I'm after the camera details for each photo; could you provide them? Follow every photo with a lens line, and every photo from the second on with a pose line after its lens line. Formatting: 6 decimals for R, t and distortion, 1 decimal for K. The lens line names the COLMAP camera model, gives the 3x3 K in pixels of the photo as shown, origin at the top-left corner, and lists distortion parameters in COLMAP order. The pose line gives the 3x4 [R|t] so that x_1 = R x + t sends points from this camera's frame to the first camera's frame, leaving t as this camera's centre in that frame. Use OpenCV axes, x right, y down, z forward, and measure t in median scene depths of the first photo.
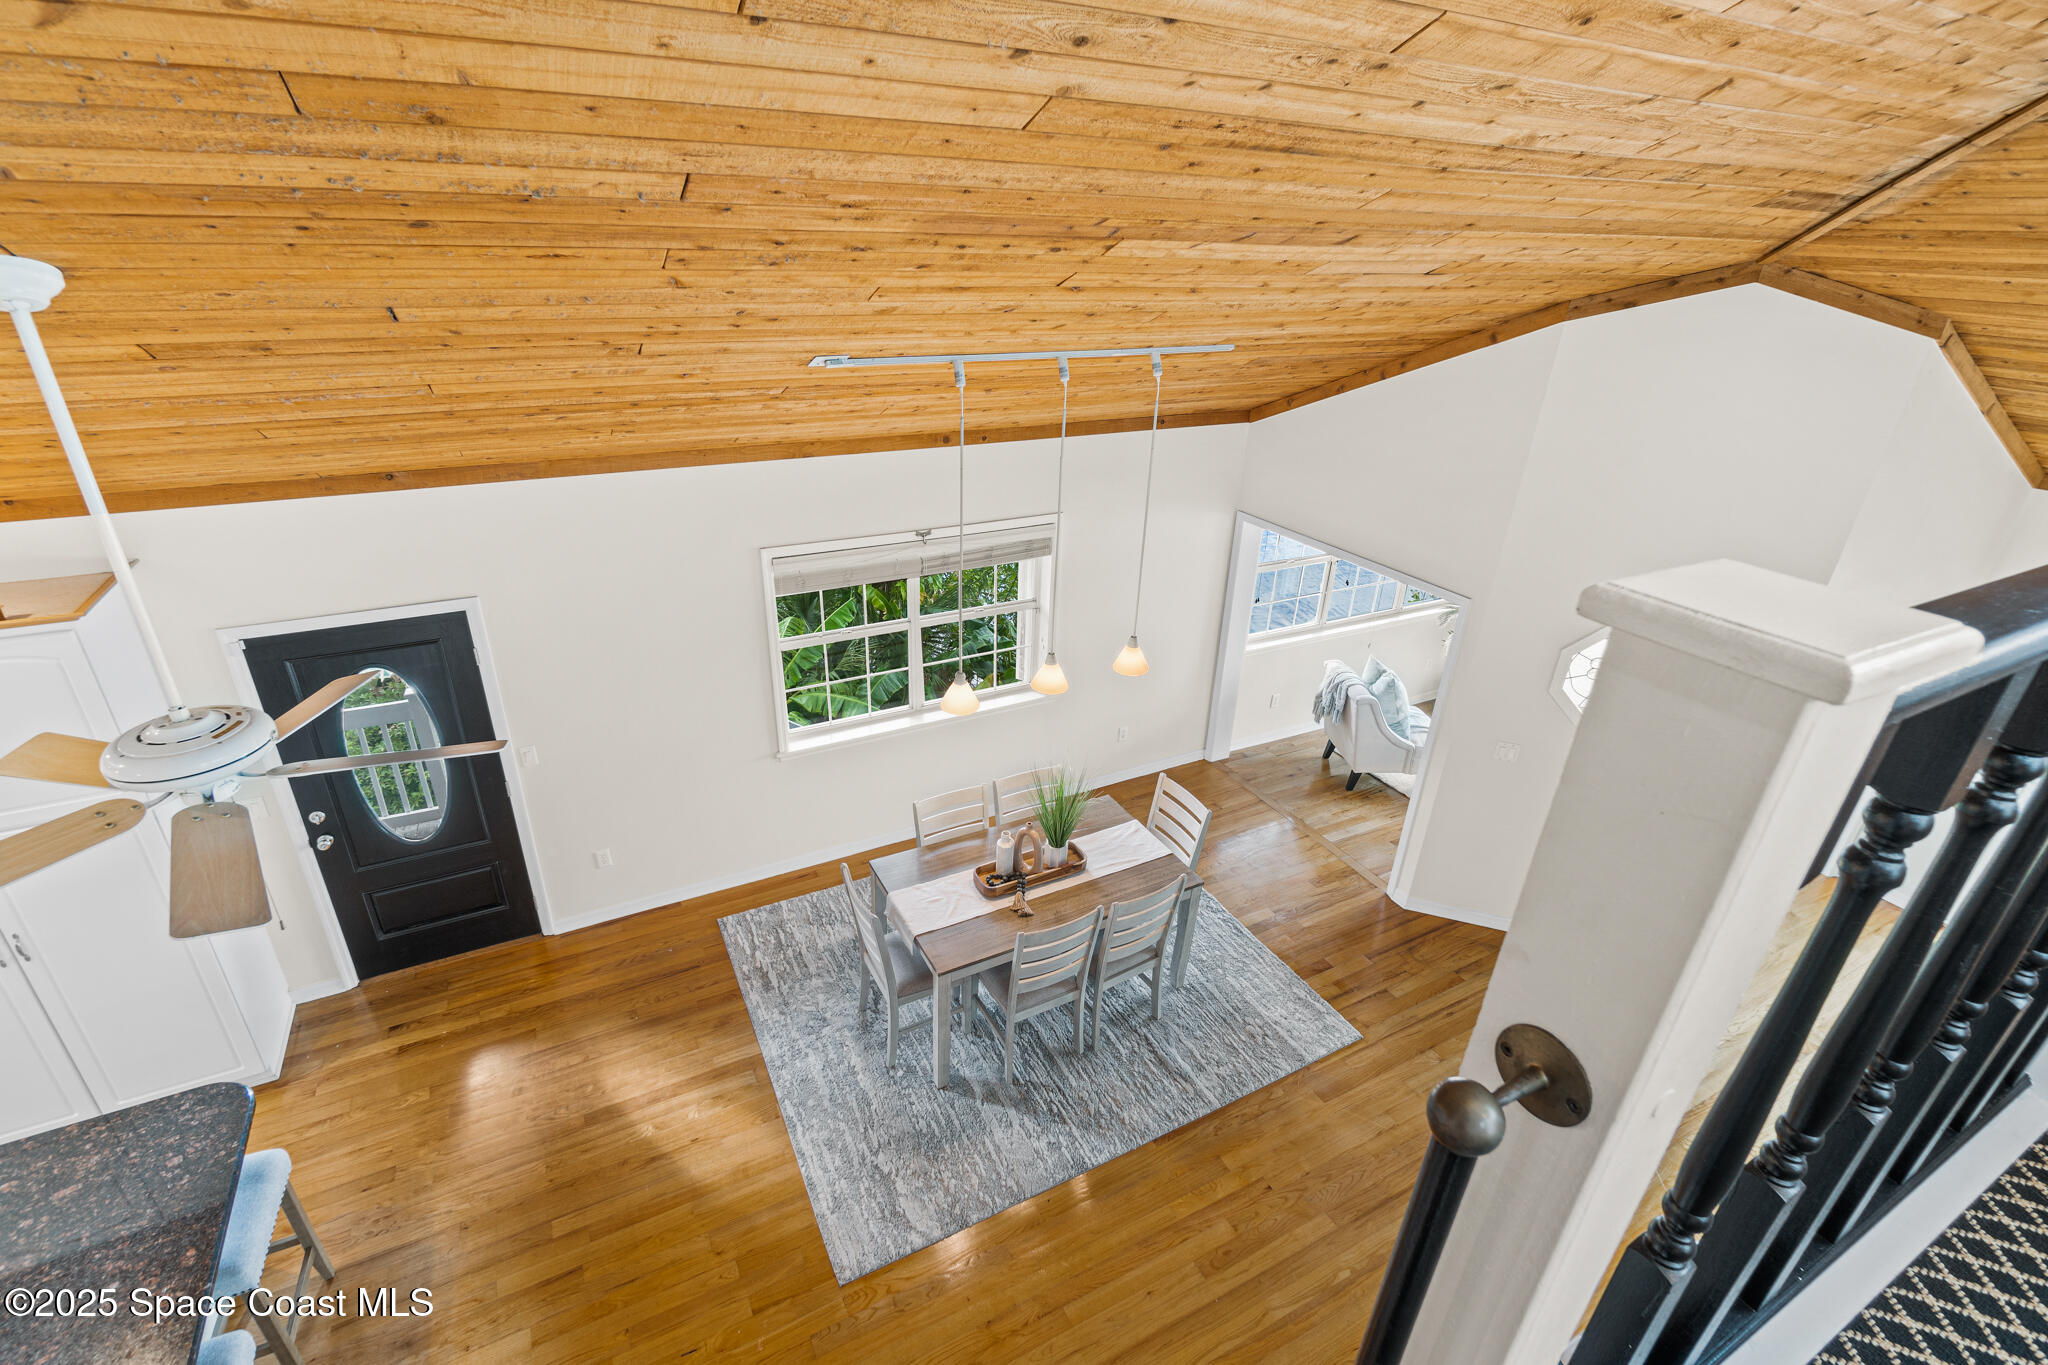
lens RADIAL K [[923.7, 0, 1004.8], [0, 923.7, 681.2], [0, 0, 1]] dist [0.000127, 0.000077]
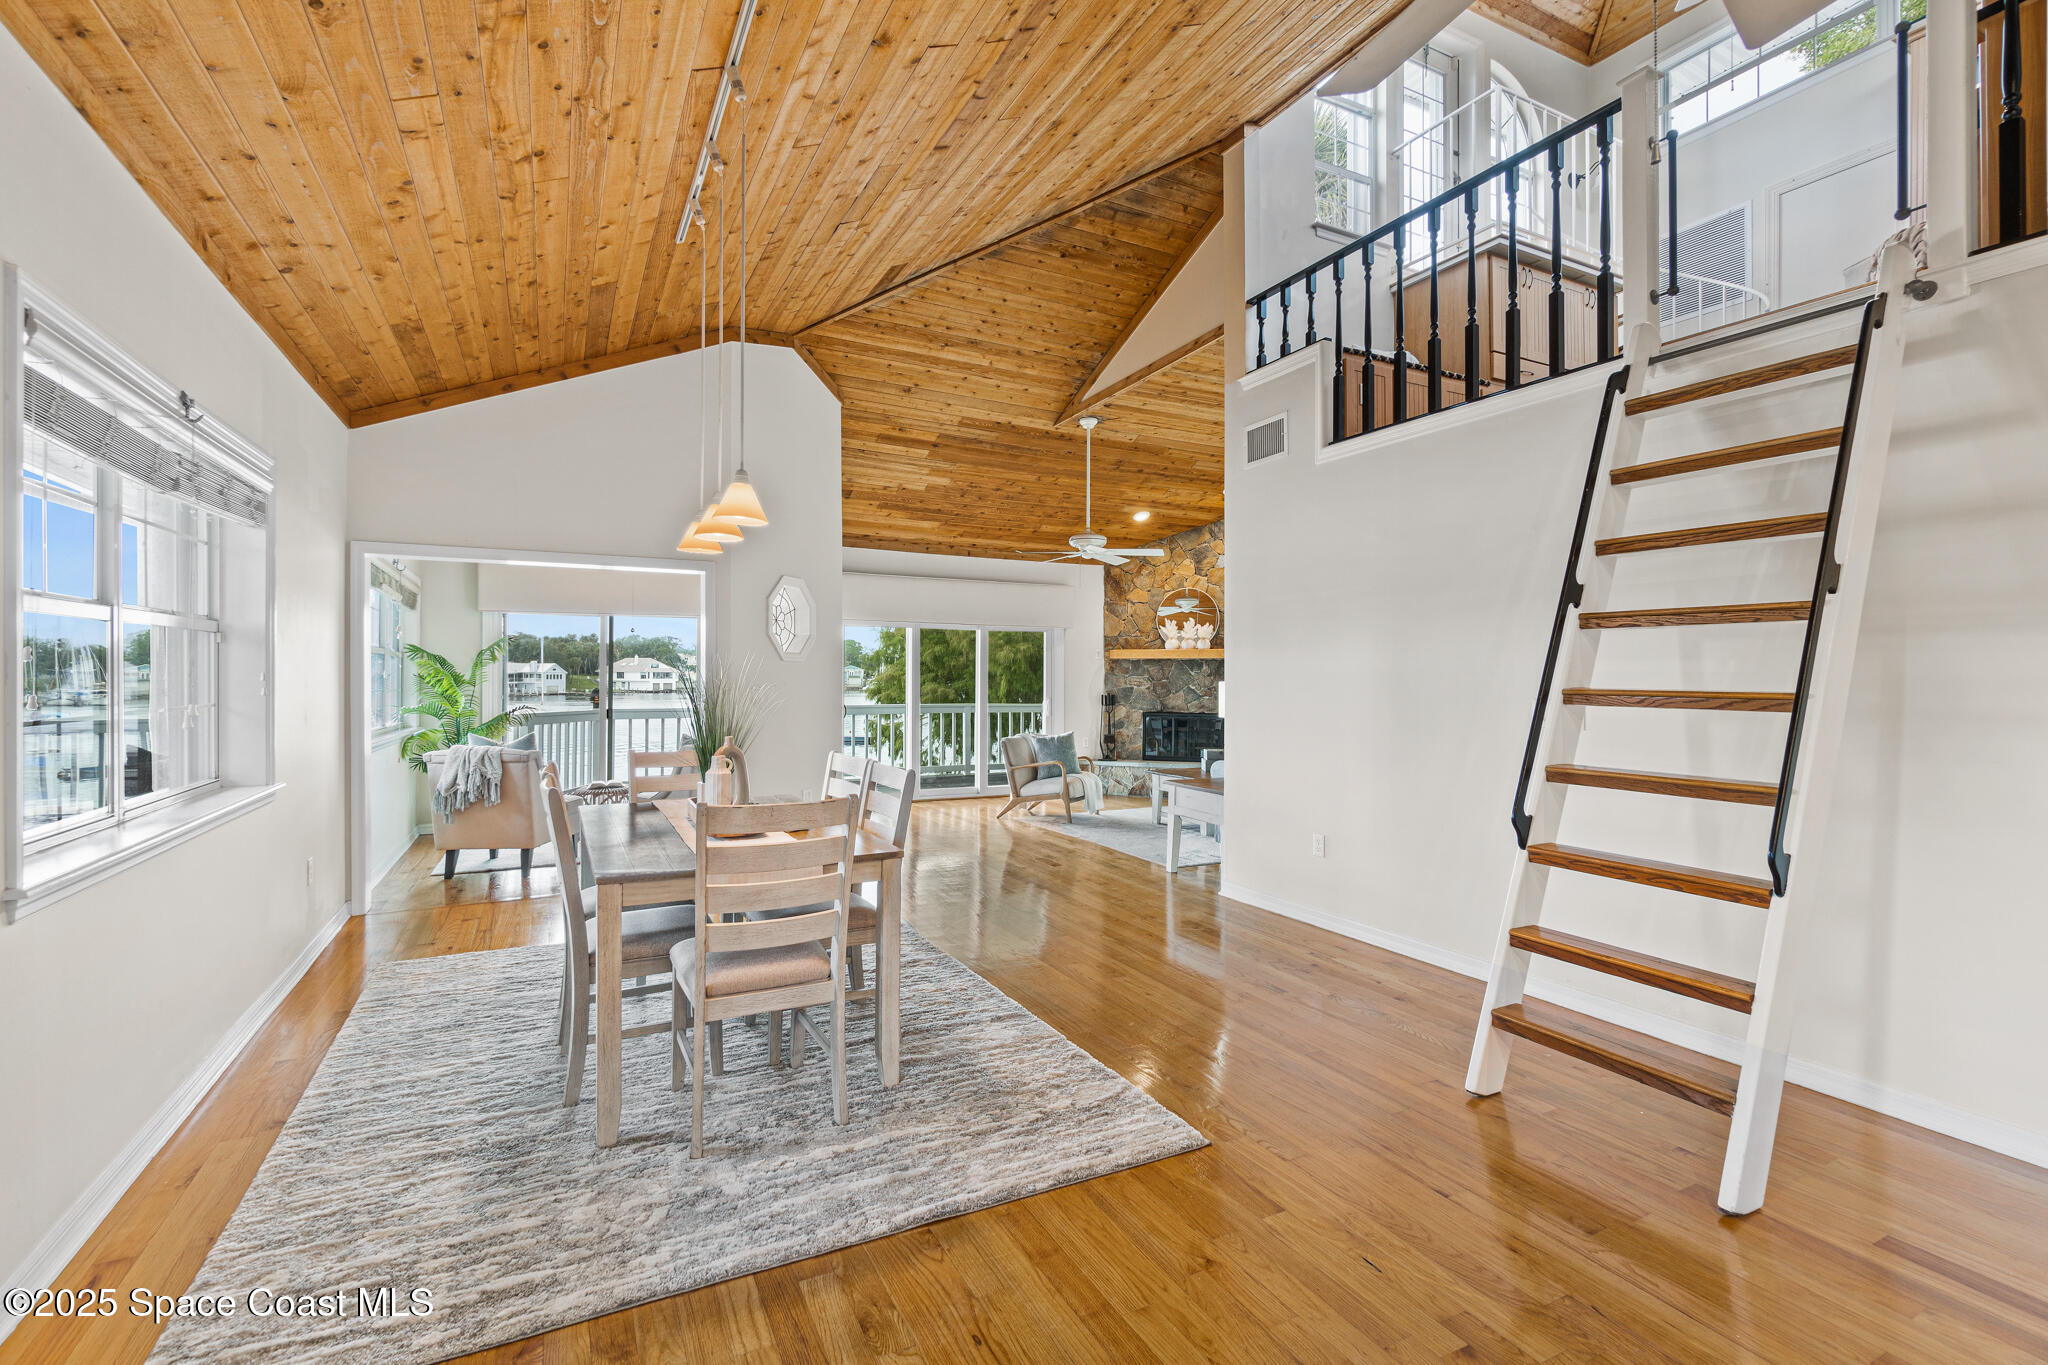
lens RADIAL K [[898.1, 0, 1003.4], [0, 898.1, 672.2], [0, 0, 1]] dist [-0.000671, -0.000648]
pose [[0.012687, -0.024179, 0.999627, -0.685369], [0.436384, 0.899614, 0.016222, 0.193247], [-0.899671, 0.436016, 0.021965, 0.766917]]
